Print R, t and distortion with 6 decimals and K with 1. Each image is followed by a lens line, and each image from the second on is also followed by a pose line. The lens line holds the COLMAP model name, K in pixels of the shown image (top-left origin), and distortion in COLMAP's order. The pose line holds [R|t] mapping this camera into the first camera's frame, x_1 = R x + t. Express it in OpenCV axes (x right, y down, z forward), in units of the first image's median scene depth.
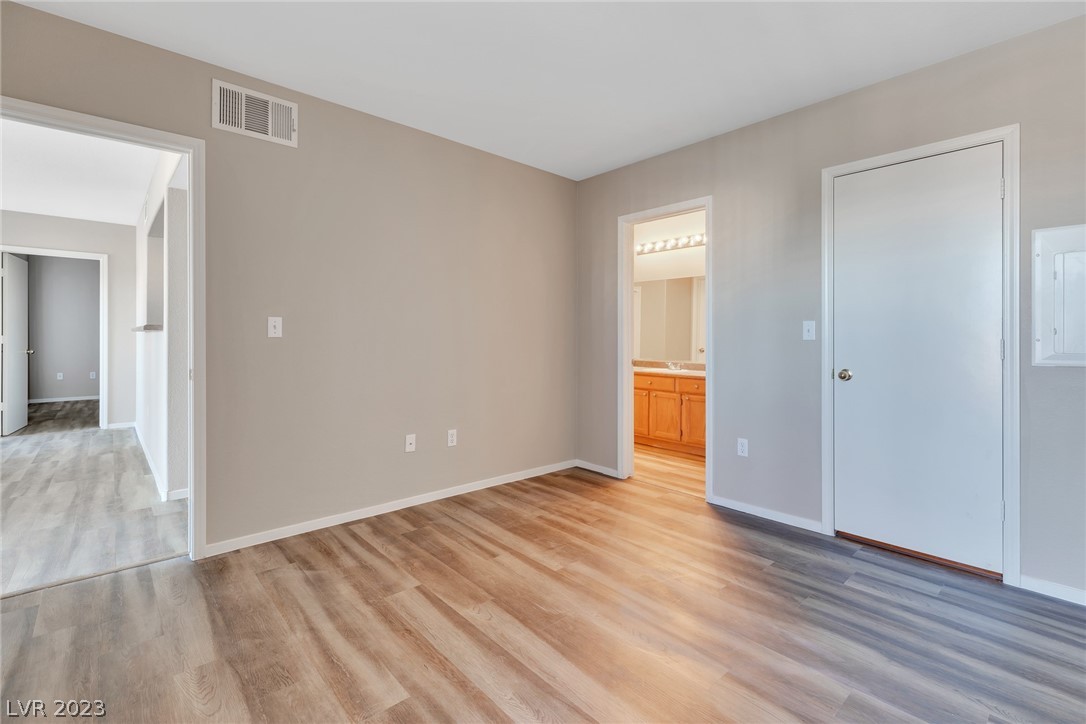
lens RADIAL K [[490.0, 0, 551.8], [0, 490.0, 344.8], [0, 0, 1]] dist [0.005475, 0.000260]
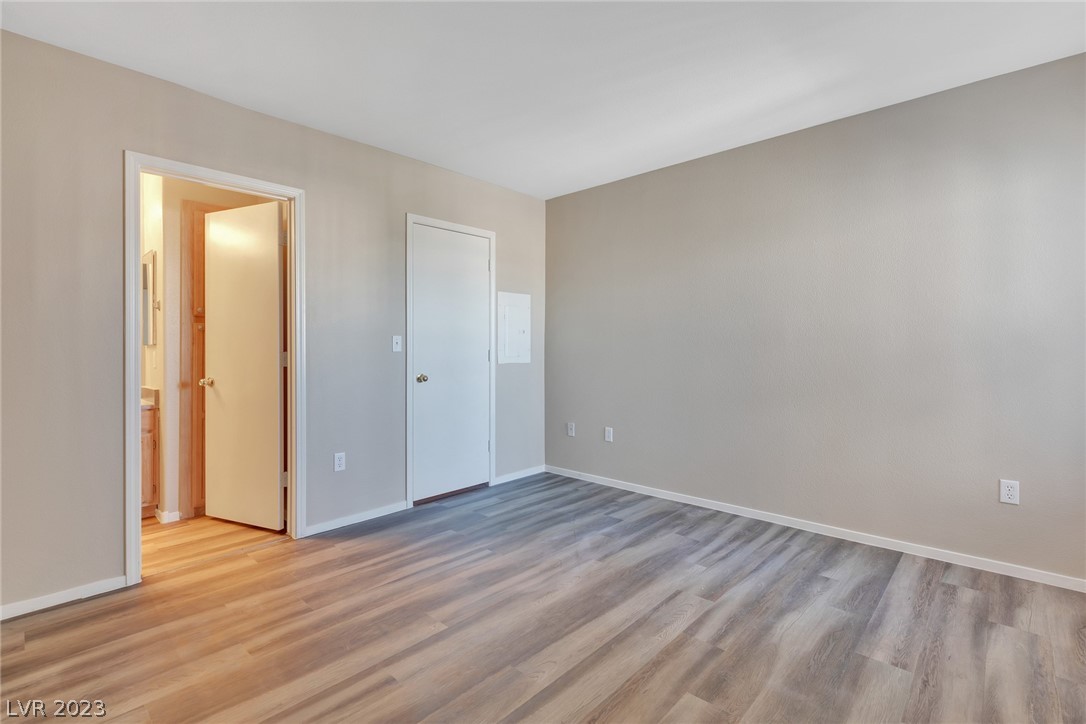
lens RADIAL K [[499.9, 0, 545.4], [0, 499.9, 350.5], [0, 0, 1]] dist [0.003007, 0.000584]
pose [[-0.079474, -0.008042, 0.996805, -0.755488], [0.022098, 0.999708, 0.009827, -0.017032], [-0.996592, 0.022809, -0.079273, 0.782452]]
